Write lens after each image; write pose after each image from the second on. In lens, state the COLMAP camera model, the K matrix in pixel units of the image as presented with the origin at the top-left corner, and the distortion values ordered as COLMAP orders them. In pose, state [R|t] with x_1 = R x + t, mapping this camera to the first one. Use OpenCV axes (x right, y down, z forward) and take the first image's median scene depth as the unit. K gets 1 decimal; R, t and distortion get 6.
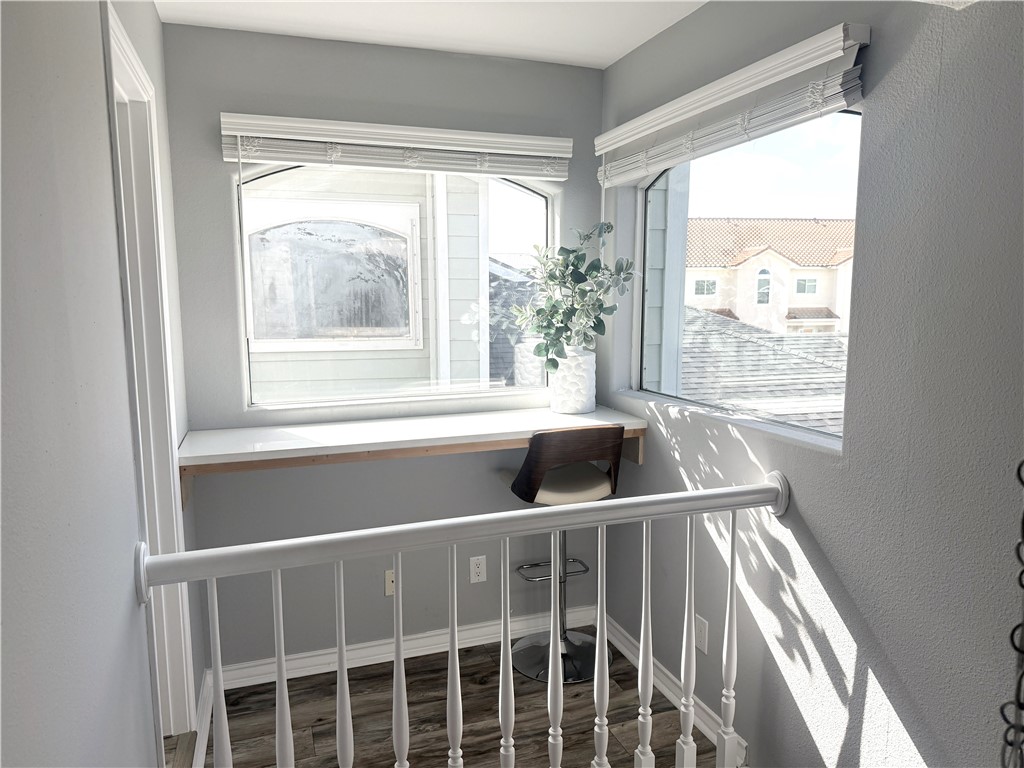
lens RADIAL K [[711.6, 0, 512.0], [0, 711.6, 388.8], [0, 0, 1]] dist [0.027595, -0.038615]
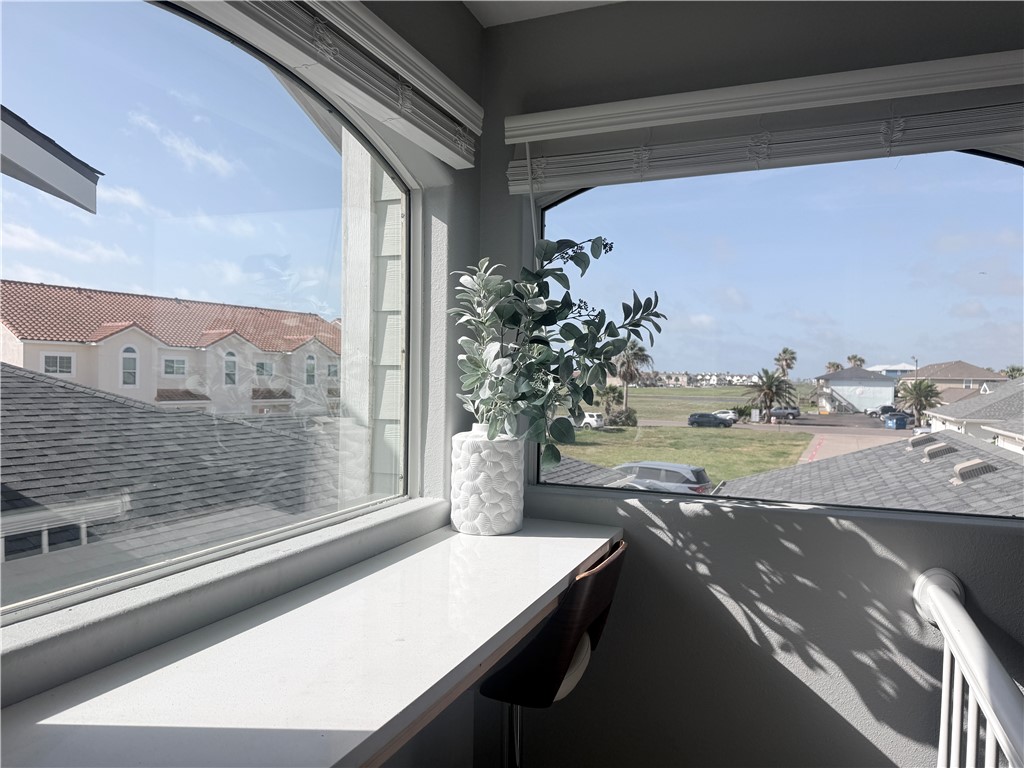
lens RADIAL K [[705.9, 0, 515.5], [0, 705.9, 388.8], [0, 0, 1]] dist [0.084408, -0.111599]
pose [[0.645368, -0.000156, 0.763872, -0.389351], [0.087930, 0.993368, -0.074085, -0.044223], [-0.758794, 0.114979, 0.641101, 0.580160]]
